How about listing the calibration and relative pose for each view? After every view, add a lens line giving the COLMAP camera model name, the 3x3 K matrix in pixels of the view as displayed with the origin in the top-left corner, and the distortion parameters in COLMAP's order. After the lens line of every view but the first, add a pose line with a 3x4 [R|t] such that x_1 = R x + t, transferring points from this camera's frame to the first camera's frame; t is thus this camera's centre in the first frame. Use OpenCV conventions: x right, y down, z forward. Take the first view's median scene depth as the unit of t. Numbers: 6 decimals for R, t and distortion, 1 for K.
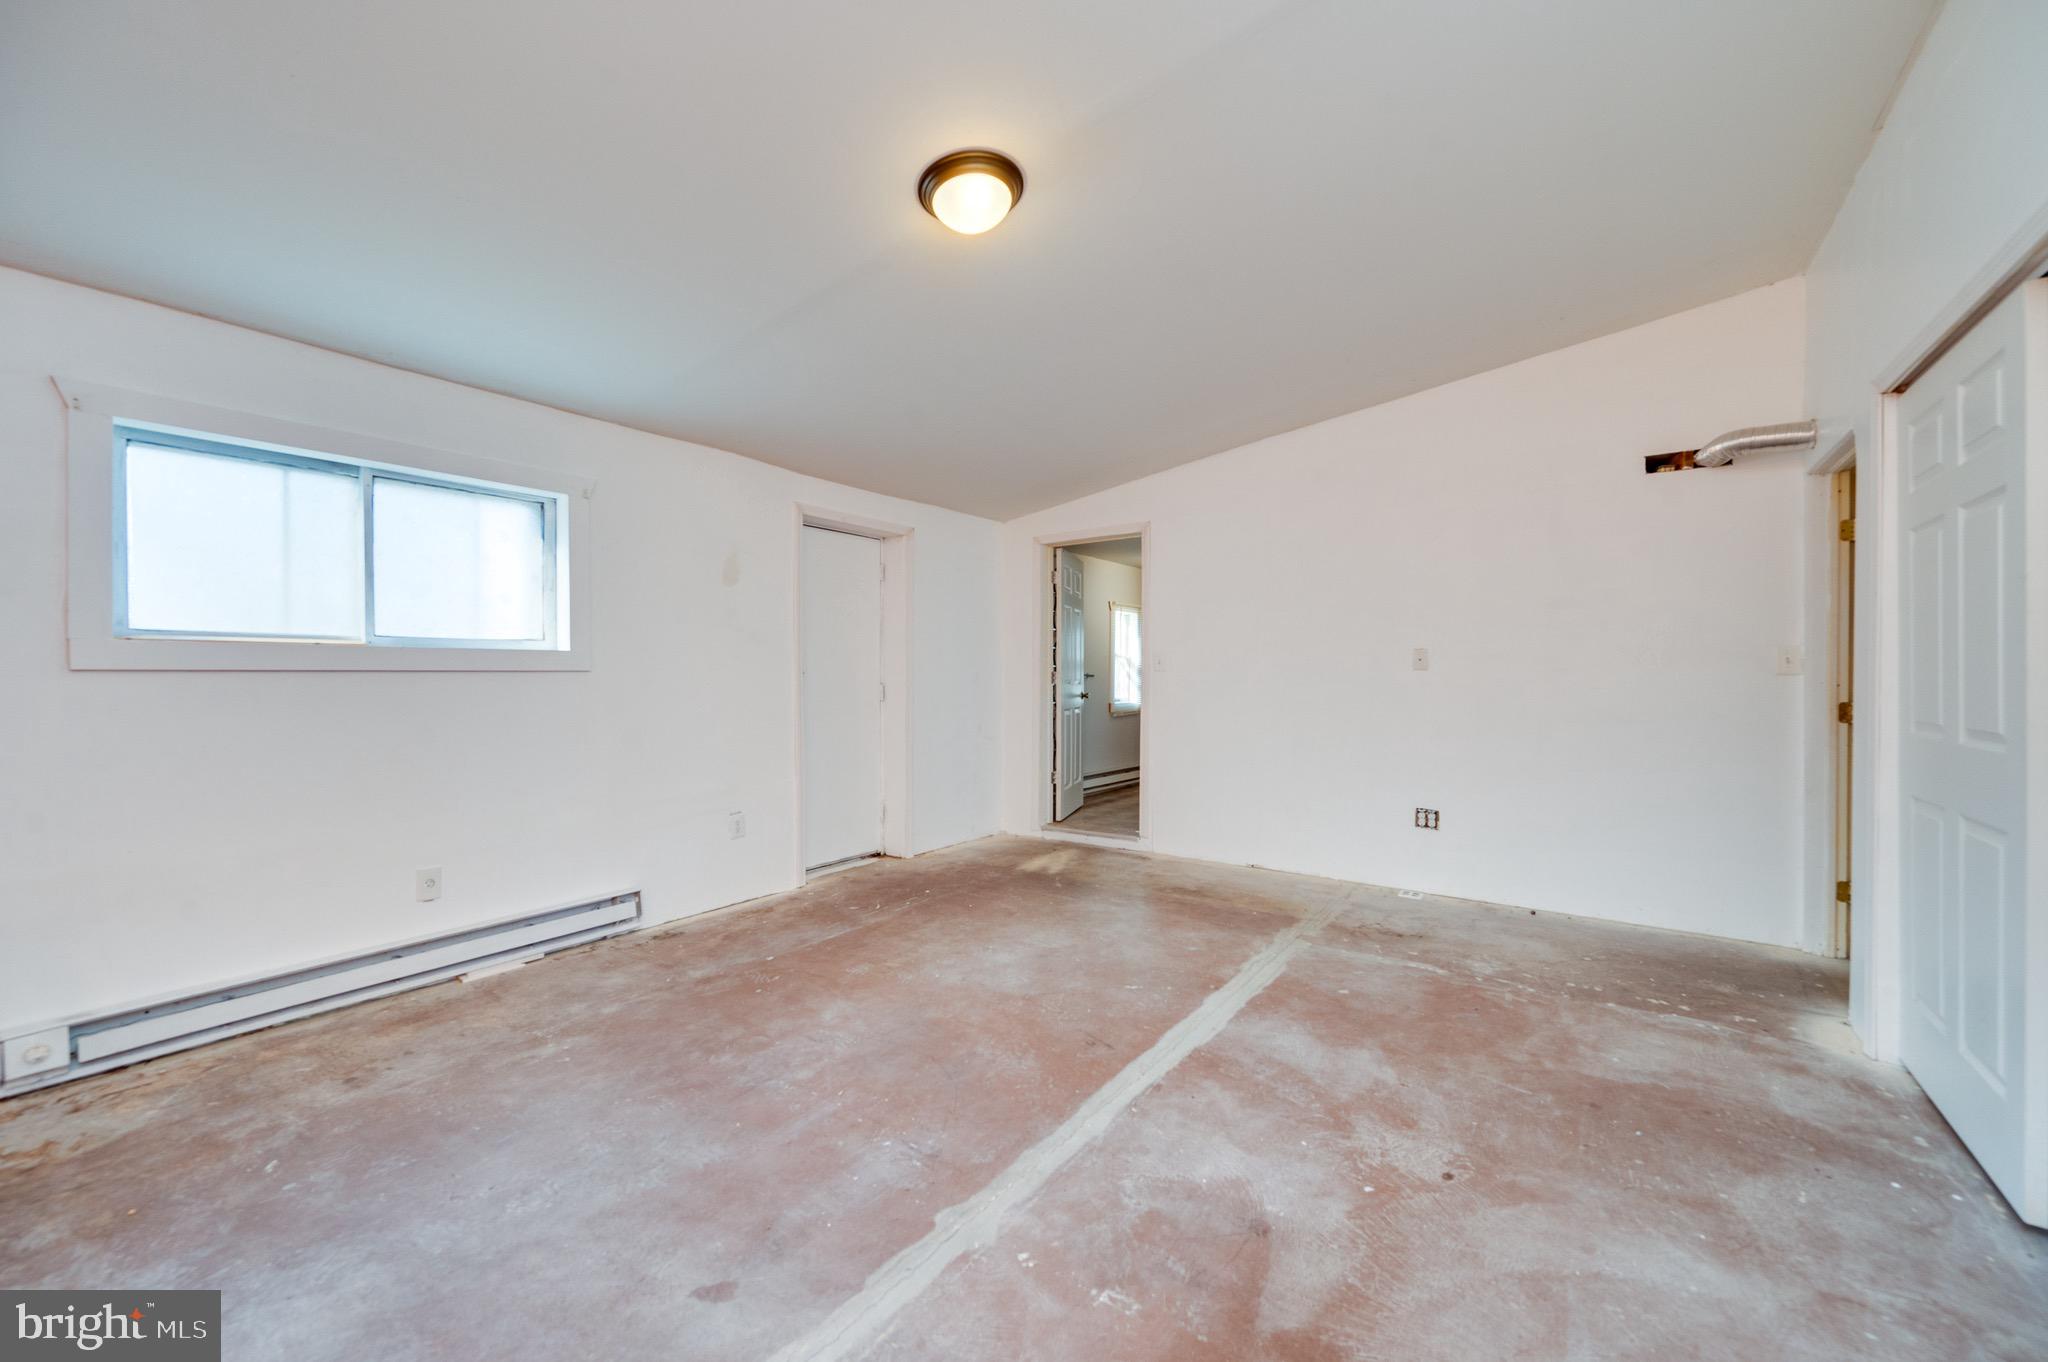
lens RADIAL K [[807.2, 0, 1024.0], [0, 807.2, 681.0], [0, 0, 1]] dist [-0.000914, -0.000187]
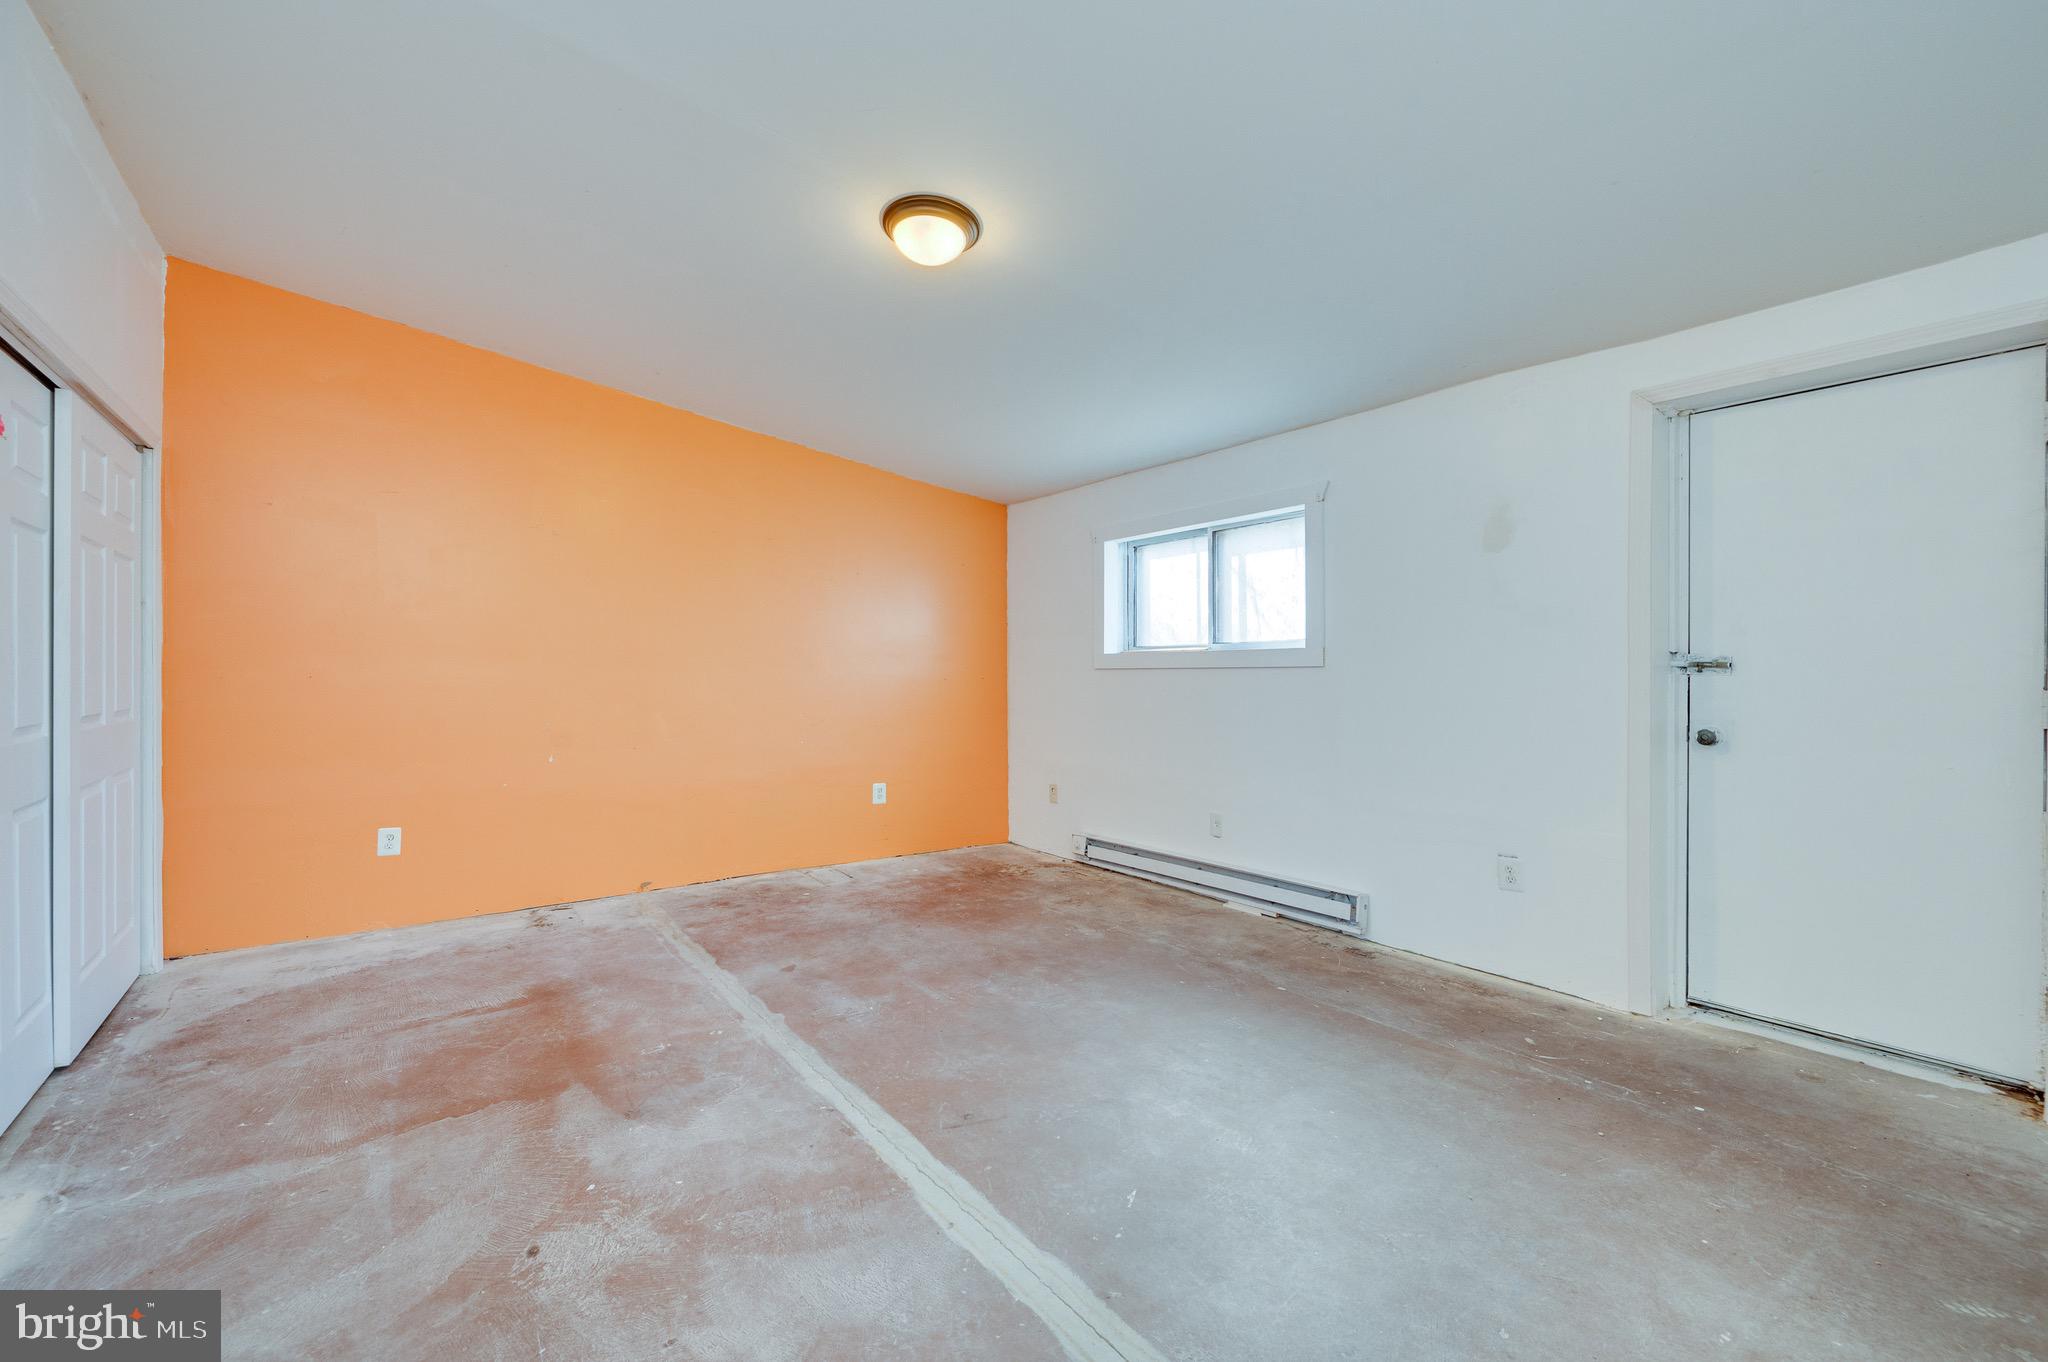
lens RADIAL K [[957.3, 0, 1024.0], [0, 957.3, 681.0], [0, 0, 1]] dist [-0.002019, -0.000730]
pose [[-0.358455, 0.010435, -0.933489, 1.128322], [-0.003867, 0.999912, 0.012663, -0.012835], [0.933539, 0.008149, -0.358384, 1.624168]]
